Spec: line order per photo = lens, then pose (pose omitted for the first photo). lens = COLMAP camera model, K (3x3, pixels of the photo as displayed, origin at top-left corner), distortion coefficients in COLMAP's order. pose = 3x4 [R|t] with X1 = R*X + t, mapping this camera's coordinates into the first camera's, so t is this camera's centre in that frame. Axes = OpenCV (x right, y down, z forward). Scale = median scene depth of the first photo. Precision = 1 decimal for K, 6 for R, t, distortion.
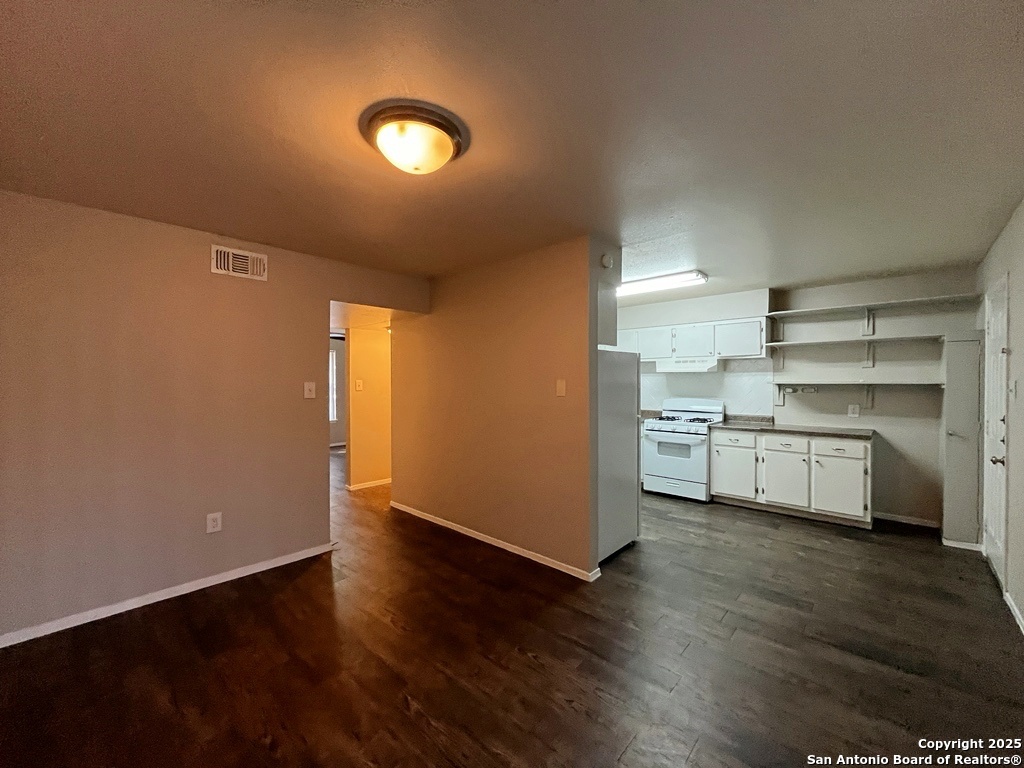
lens RADIAL K [[412.5, 0, 515.4], [0, 412.5, 385.8], [0, 0, 1]] dist [-0.002764, -0.000389]
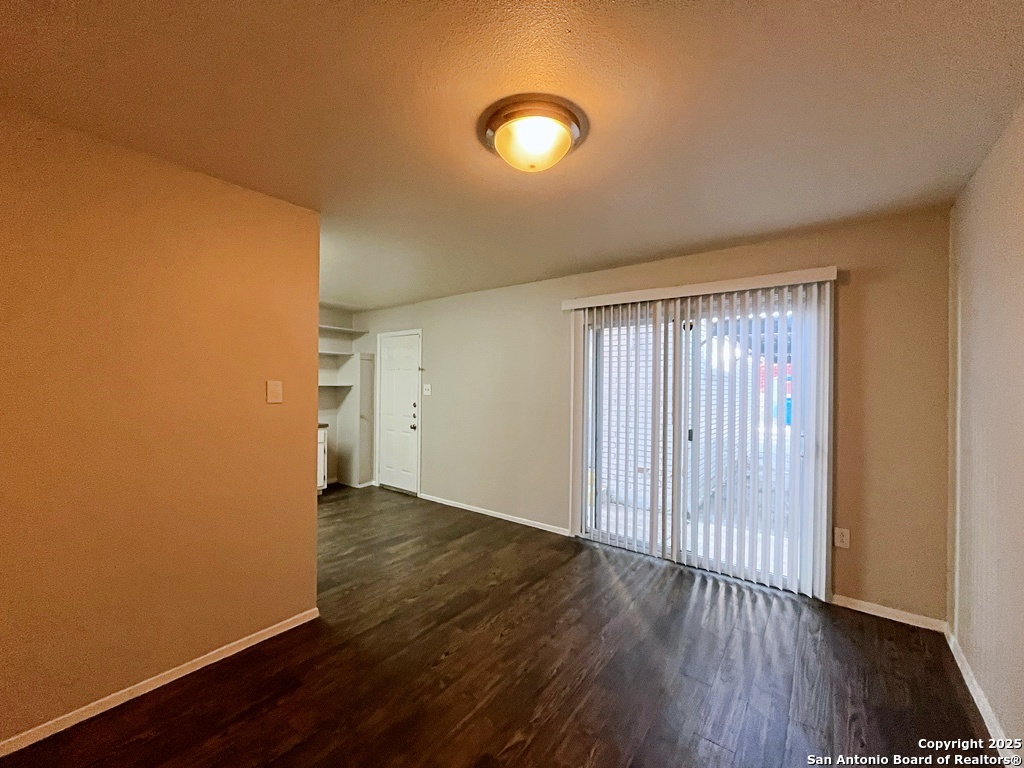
lens RADIAL K [[412.5, 0, 515.4], [0, 412.5, 385.8], [0, 0, 1]] dist [-0.002764, -0.000389]
pose [[-0.097725, -0.000485, 0.995213, -0.937205], [0.001412, 0.999999, 0.000626, -0.006953], [-0.995212, 0.001466, -0.097725, 0.885347]]
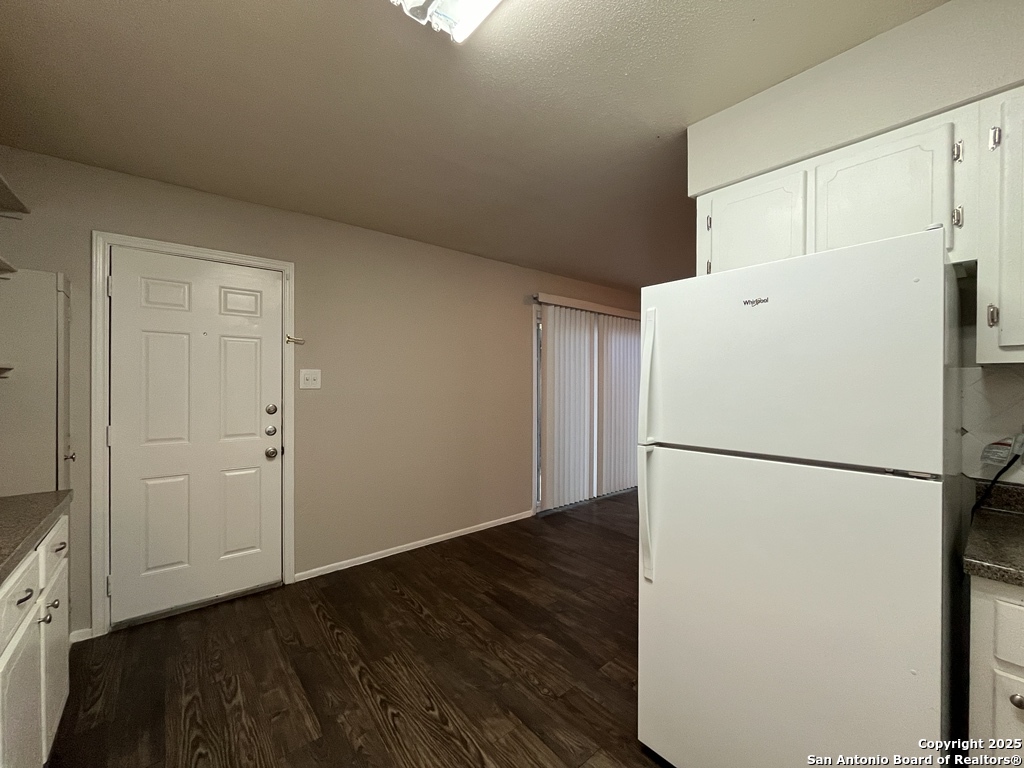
lens RADIAL K [[412.5, 0, 515.4], [0, 412.5, 385.8], [0, 0, 1]] dist [-0.002764, -0.000389]
pose [[-0.991449, 0.005352, 0.130386, 0.612011], [0.007660, 0.999823, 0.017206, 0.017014], [-0.130271, 0.018057, -0.991314, 2.320737]]
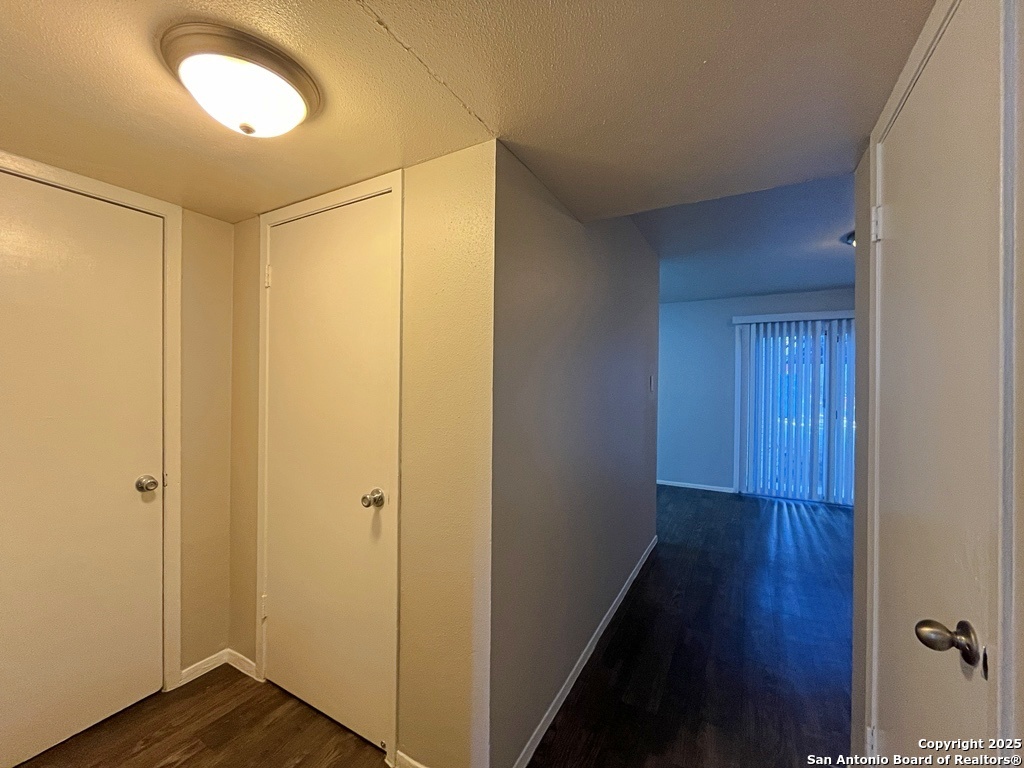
lens RADIAL K [[412.5, 0, 515.4], [0, 412.5, 385.8], [0, 0, 1]] dist [-0.002764, -0.000389]
pose [[-0.232874, -0.011768, 0.972436, -1.194774], [0.001415, 0.999922, 0.012439, -0.003711], [-0.972506, 0.004272, -0.232839, 2.227505]]
